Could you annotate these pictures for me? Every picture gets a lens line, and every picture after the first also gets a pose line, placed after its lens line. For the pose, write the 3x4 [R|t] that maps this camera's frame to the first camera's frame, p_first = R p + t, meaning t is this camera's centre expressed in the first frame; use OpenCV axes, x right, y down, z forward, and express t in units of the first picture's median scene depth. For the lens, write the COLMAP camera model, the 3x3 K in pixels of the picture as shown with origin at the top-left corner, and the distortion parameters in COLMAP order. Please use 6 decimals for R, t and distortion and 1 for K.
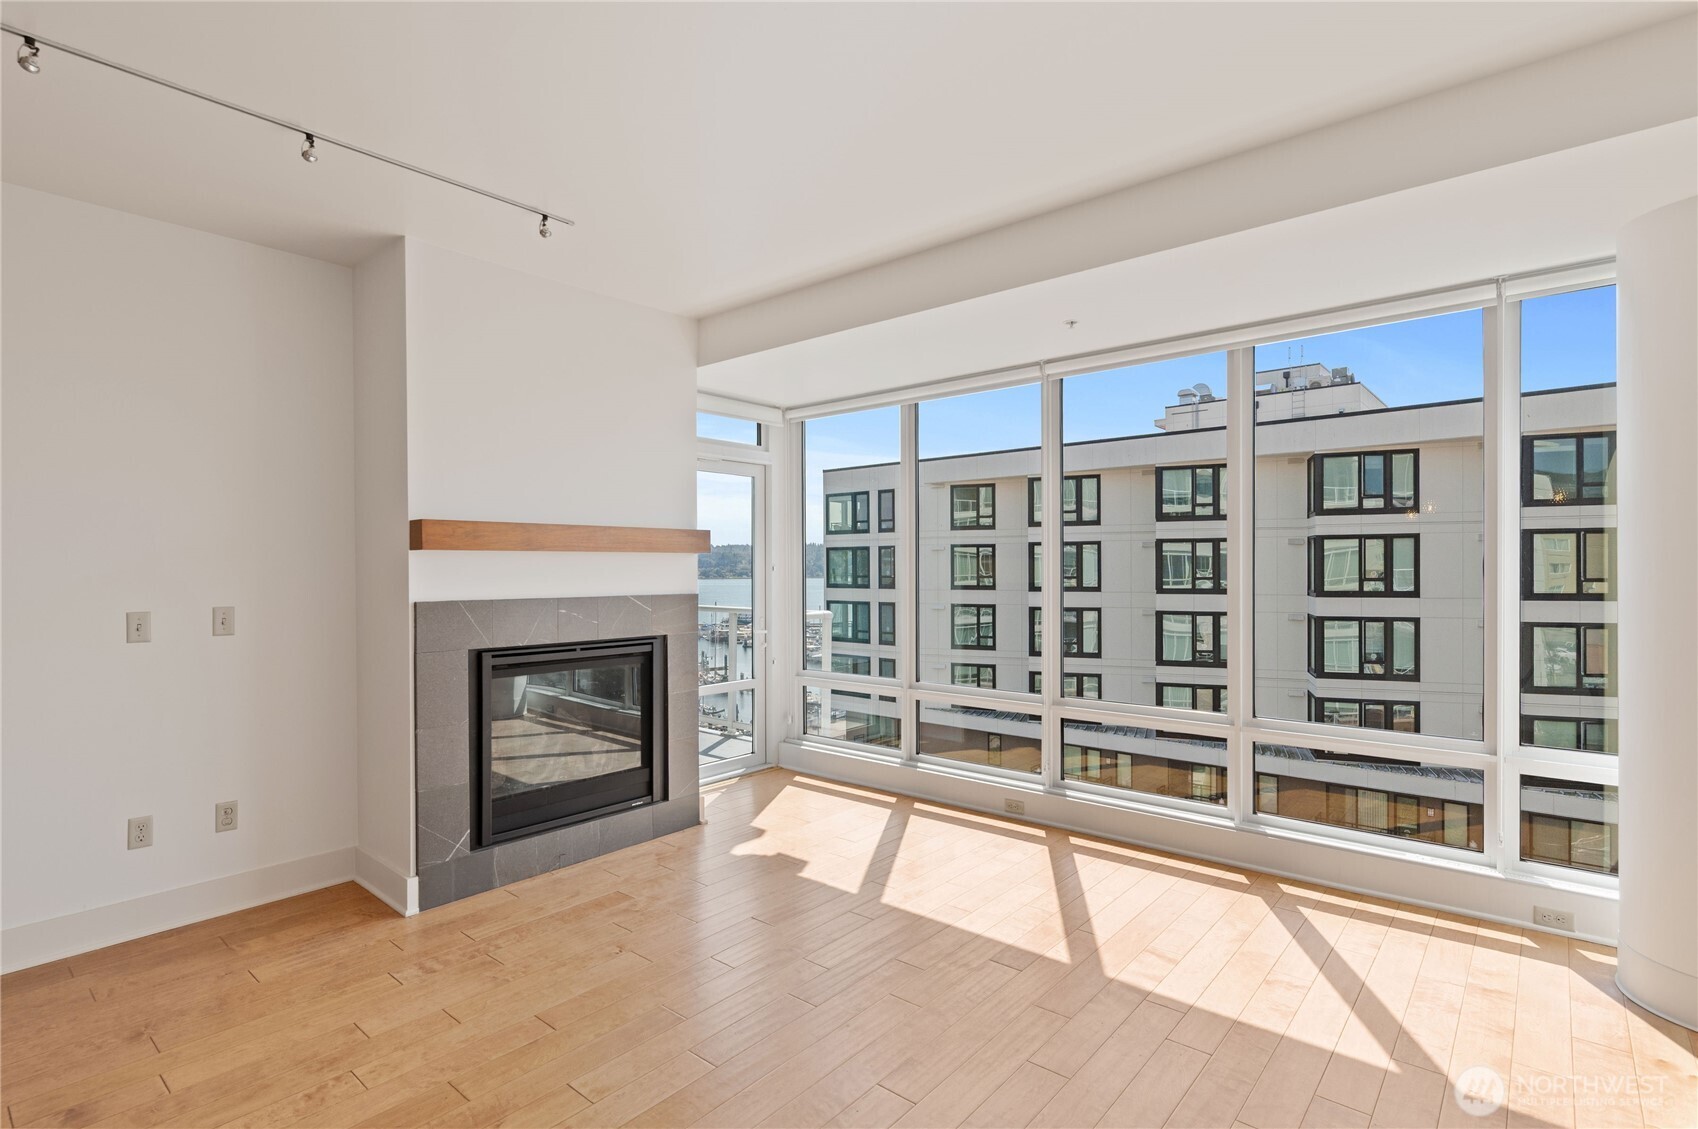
lens RADIAL K [[822.6, 0, 851.4], [0, 822.6, 572.5], [0, 0, 1]] dist [0.001775, 0.000372]
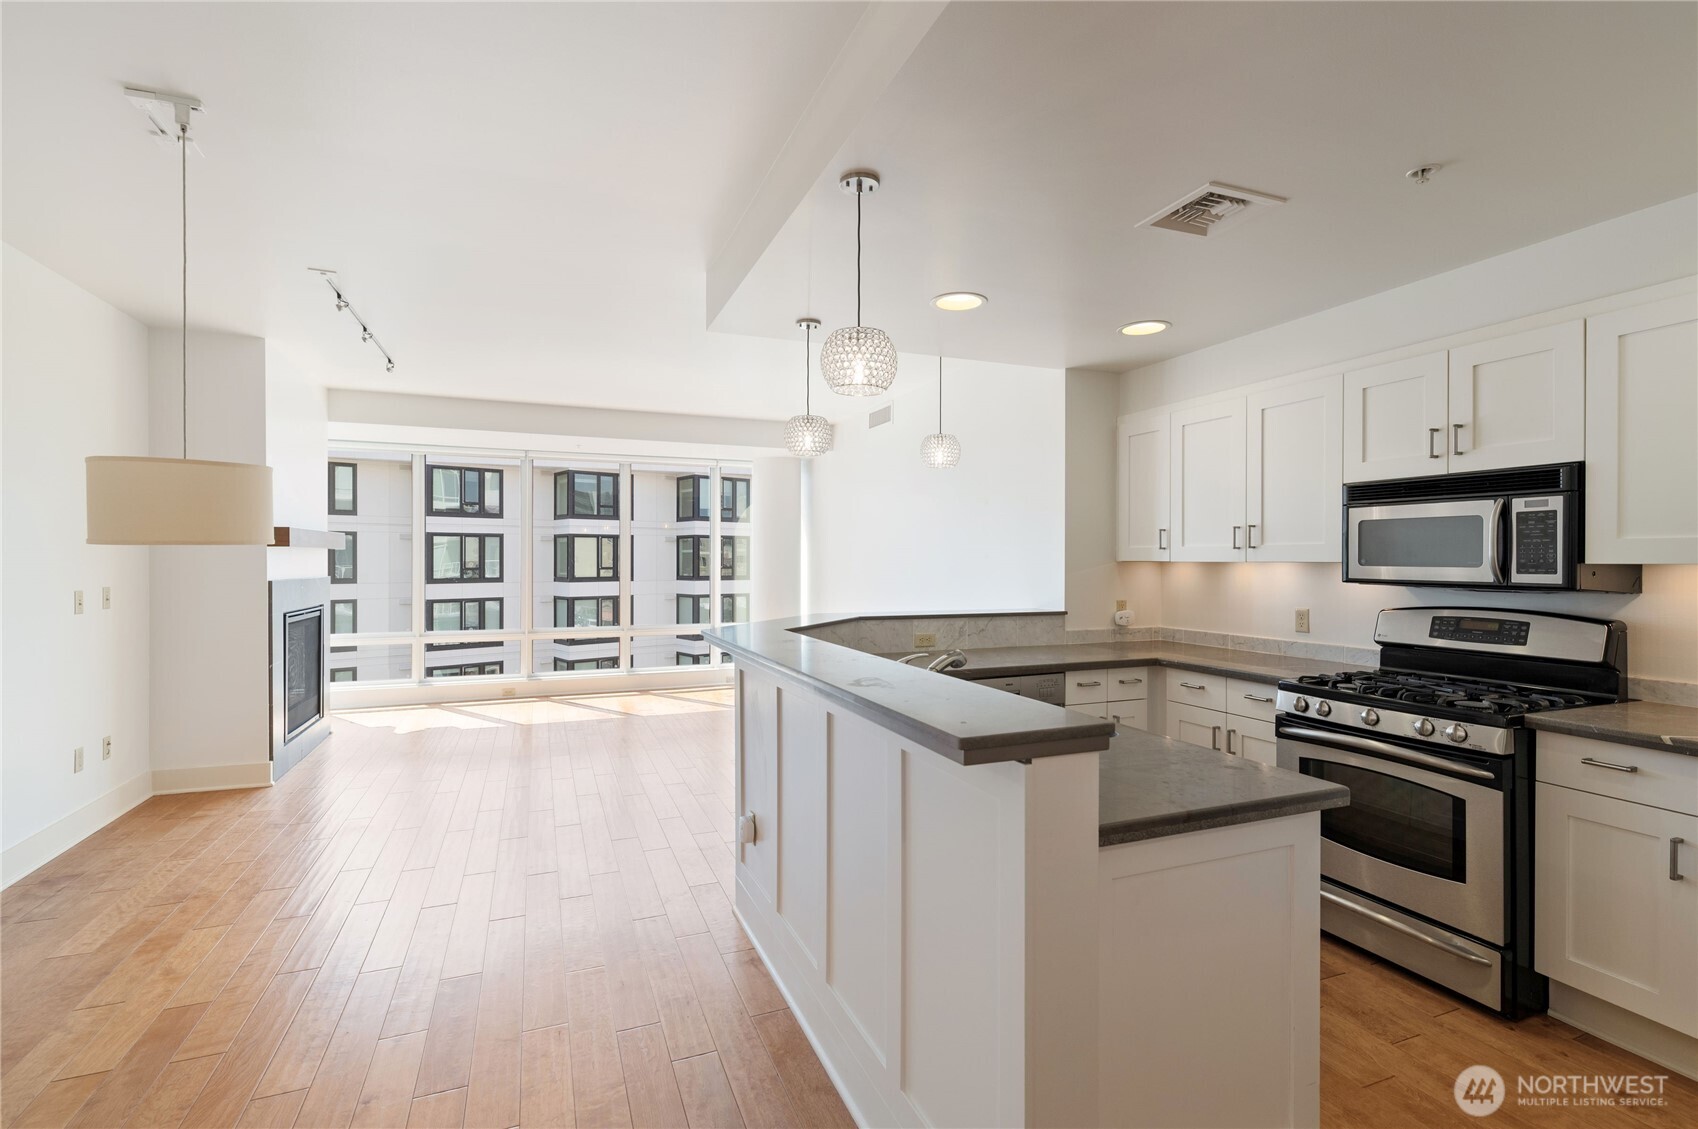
lens RADIAL K [[768.3, 0, 847.5], [0, 768.3, 561.5], [0, 0, 1]] dist [0.001123, -0.000174]
pose [[0.466771, 0.002360, 0.884375, -0.152393], [0.000112, 0.999996, -0.002728, 0.000505], [-0.884378, 0.001372, 0.466769, -0.071629]]
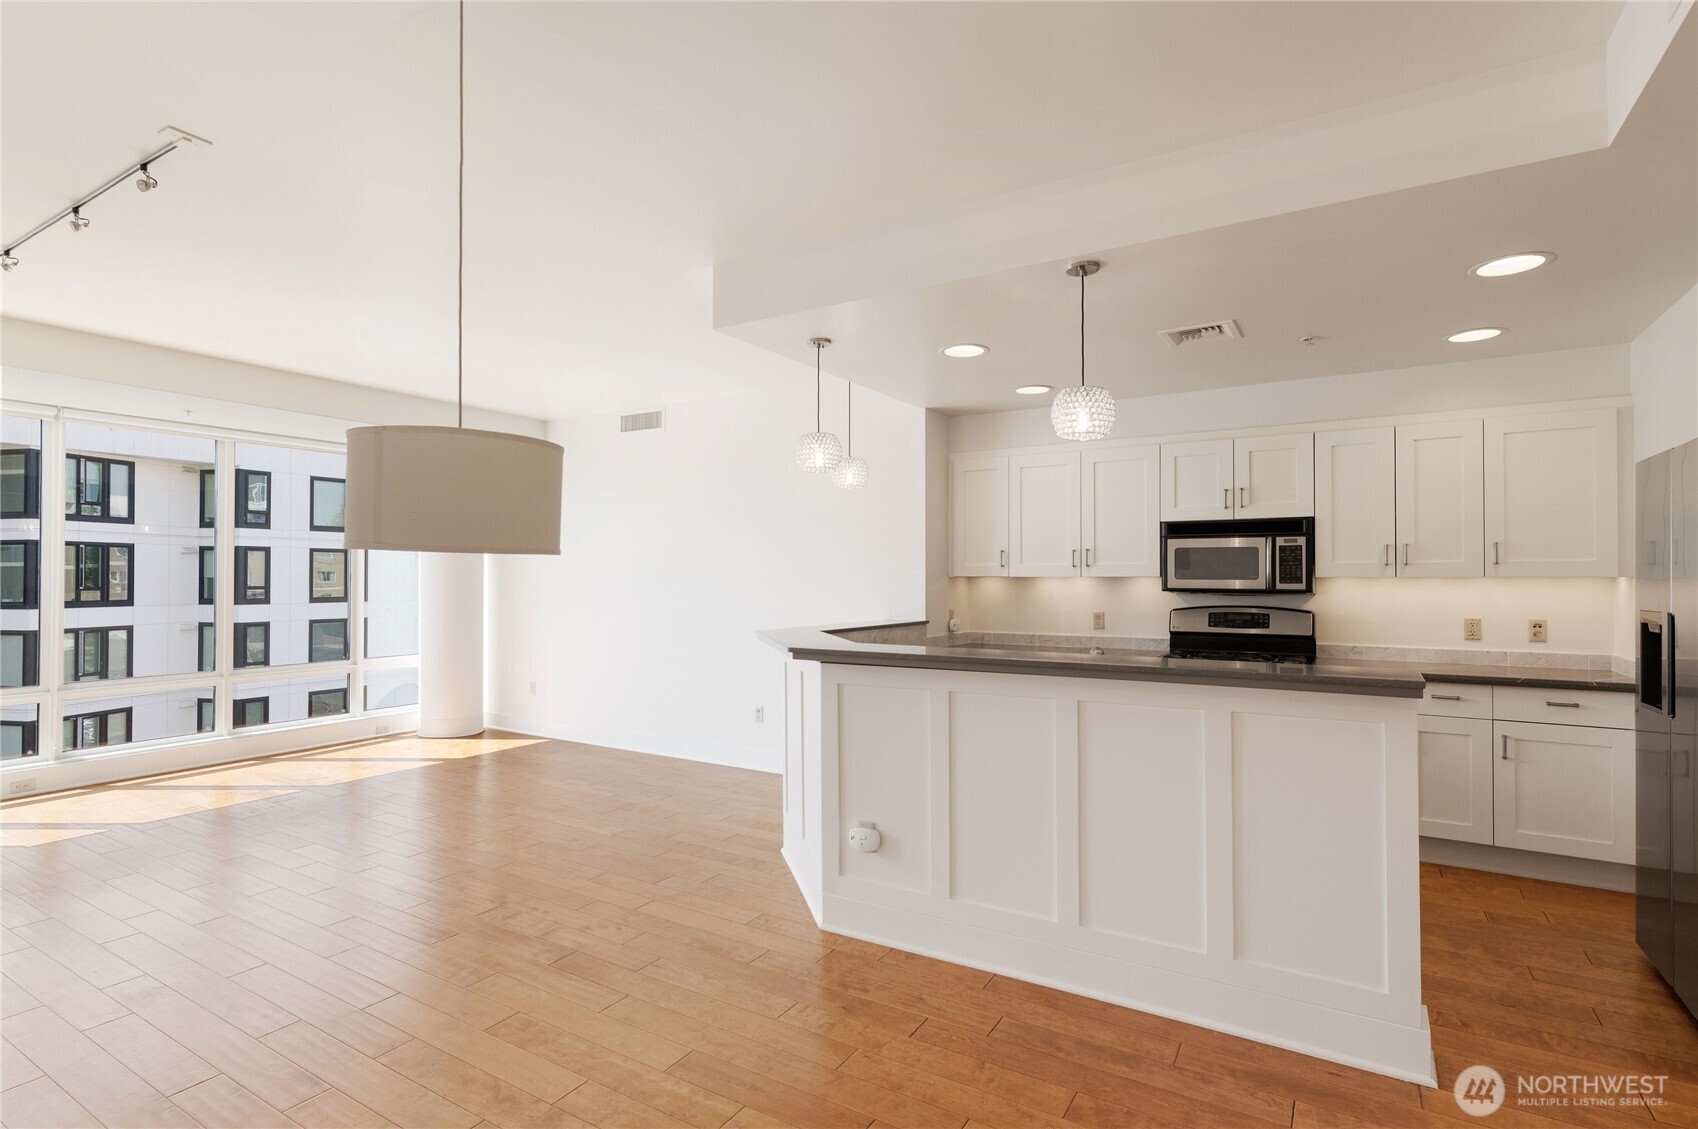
lens RADIAL K [[825.1, 0, 845.7], [0, 825.1, 565.3], [0, 0, 1]] dist [0.002881, 0.000198]
pose [[-0.153723, 0.017995, 0.987950, -0.179003], [0.004266, 0.999837, -0.017548, 0.000651], [-0.988105, 0.001517, -0.153775, 0.007764]]
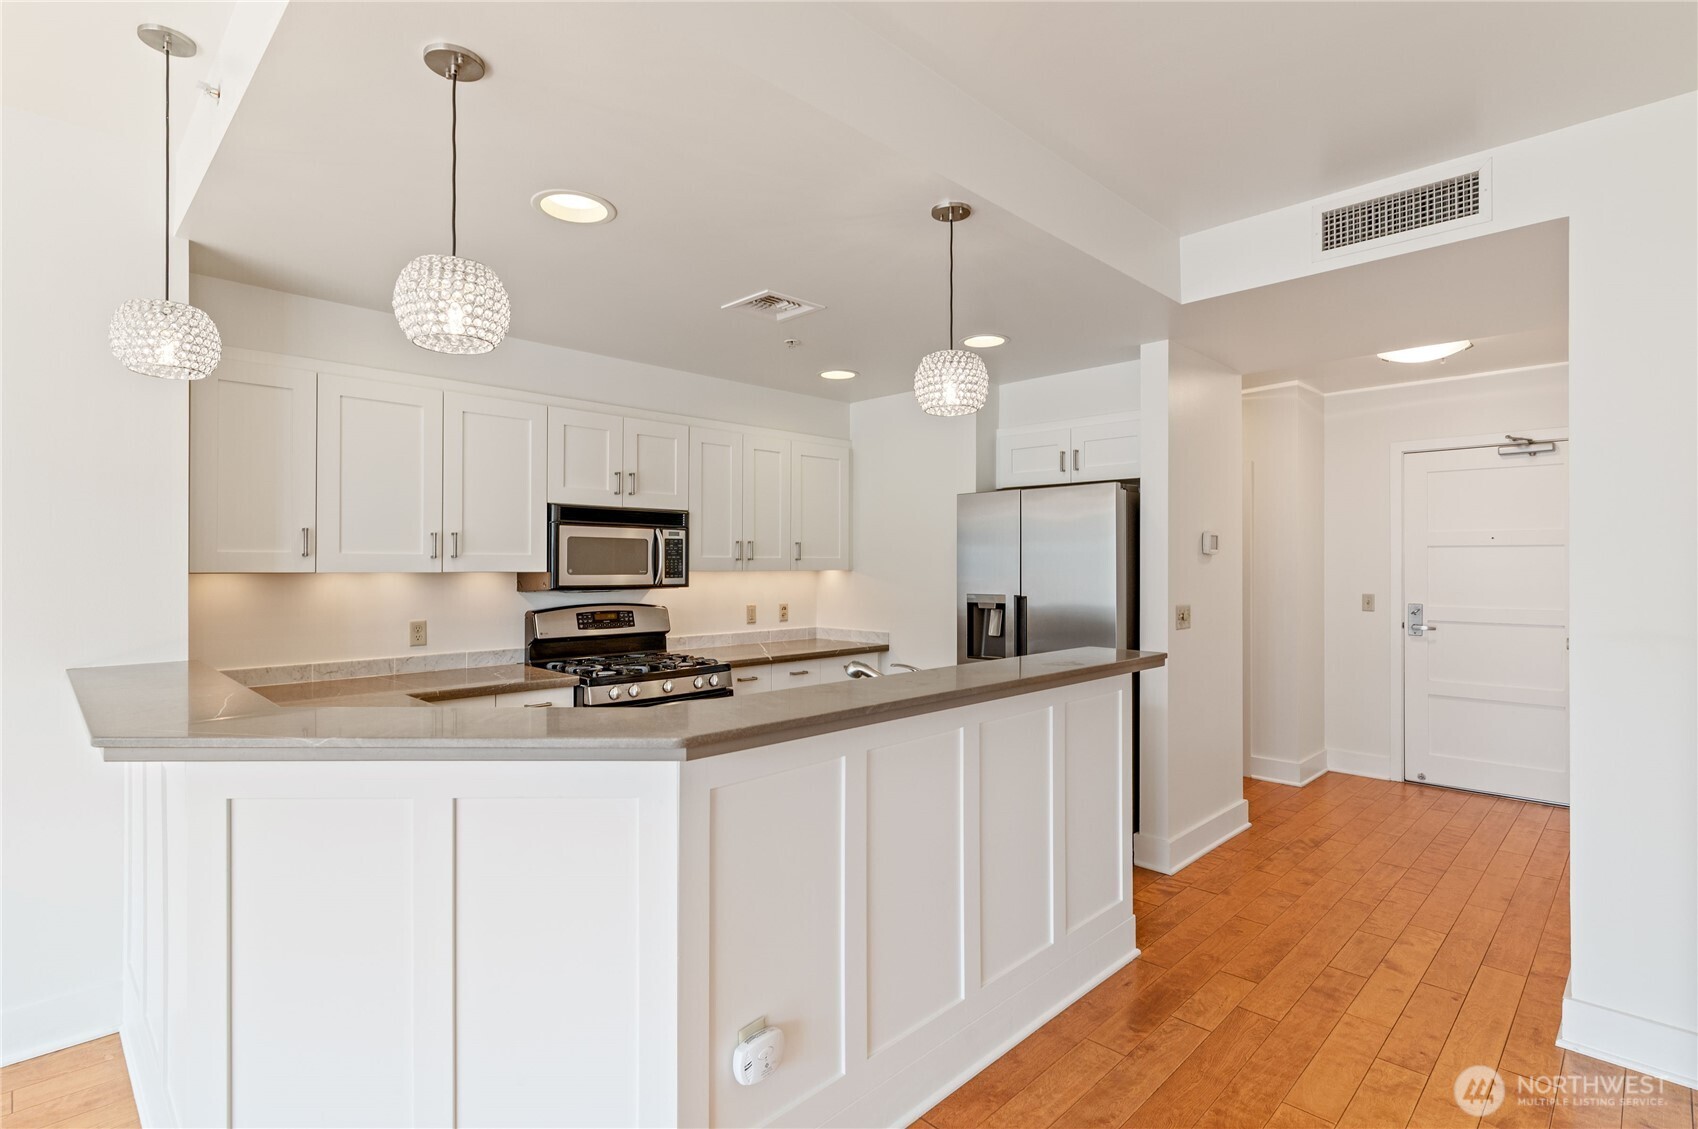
lens RADIAL K [[825.1, 0, 845.7], [0, 825.1, 565.3], [0, 0, 1]] dist [0.002881, 0.000198]
pose [[-0.996616, 0.001844, 0.082176, -0.080197], [0.002193, 0.999989, 0.004163, -0.001198], [-0.082167, 0.004330, -0.996609, 0.048886]]
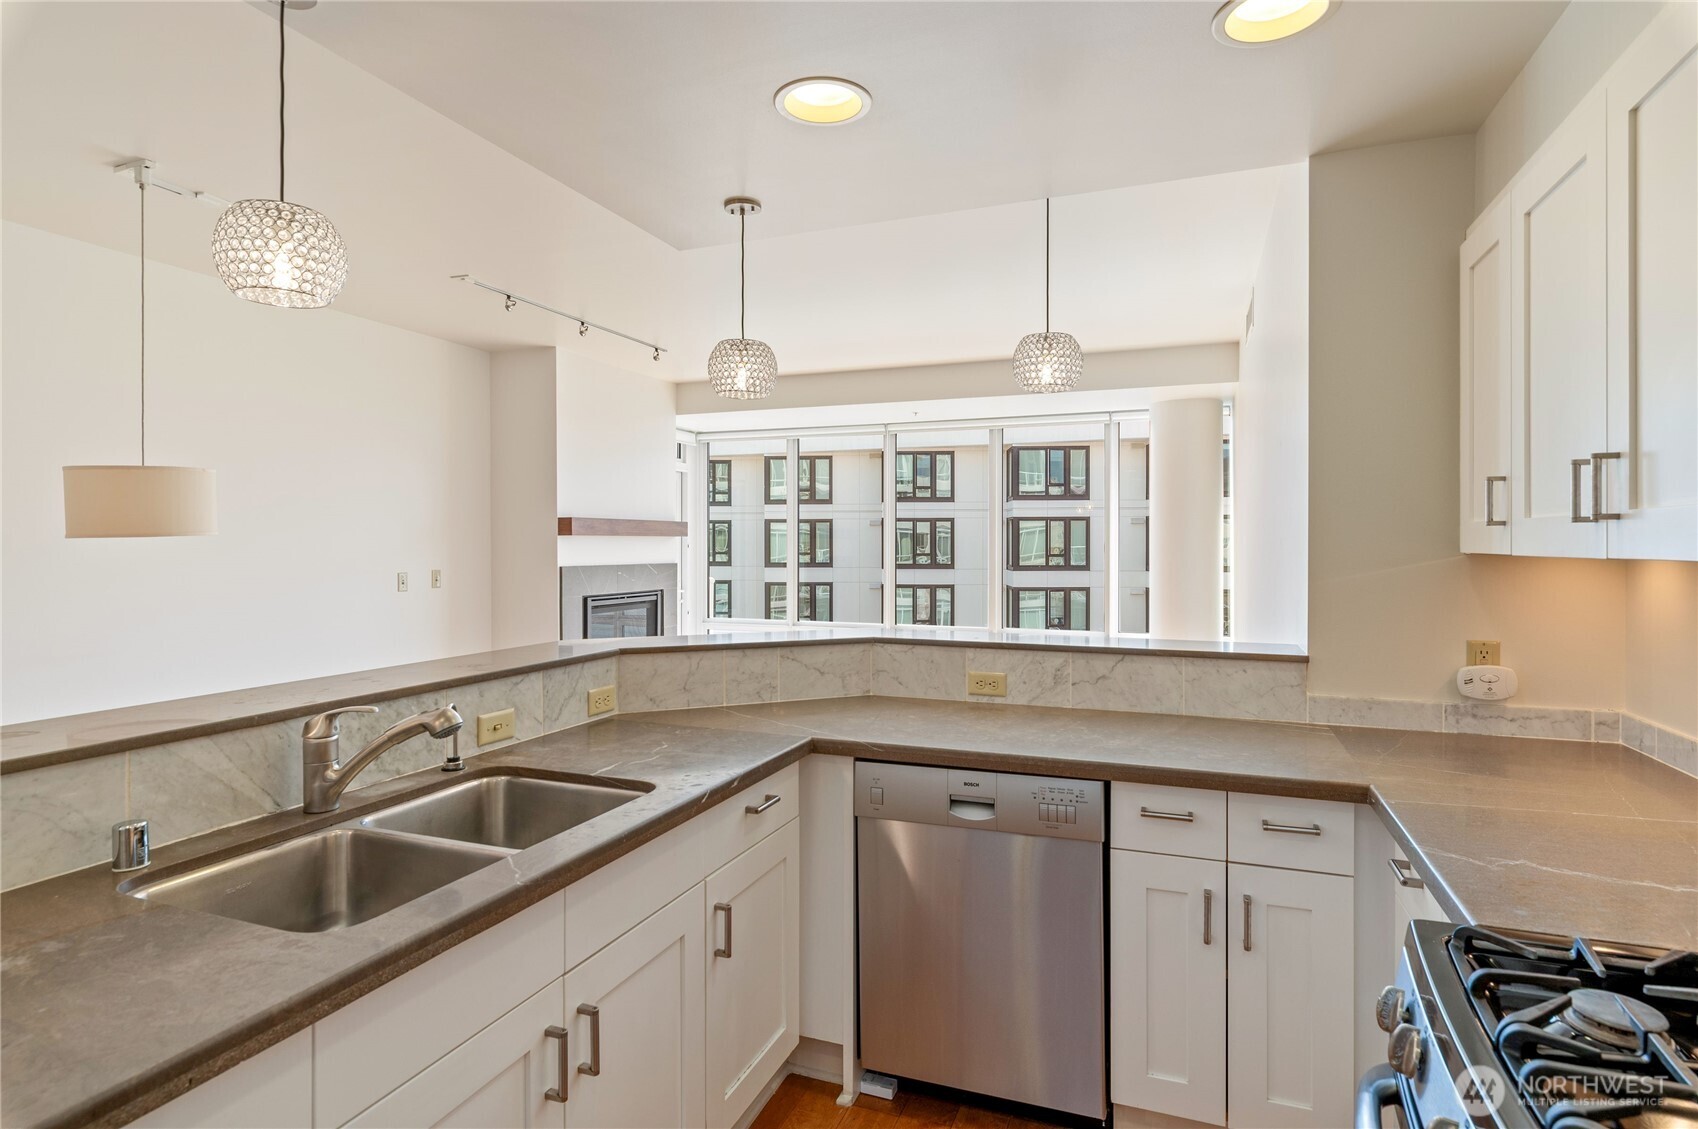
lens RADIAL K [[886.0, 0, 849.1], [0, 886.0, 549.4], [0, 0, 1]] dist [-0.002347, -0.000565]
pose [[0.944080, 0.002128, 0.329710, -0.067434], [-0.002497, 0.999997, 0.000695, -0.000236], [-0.329708, -0.001480, 0.944082, -0.104629]]
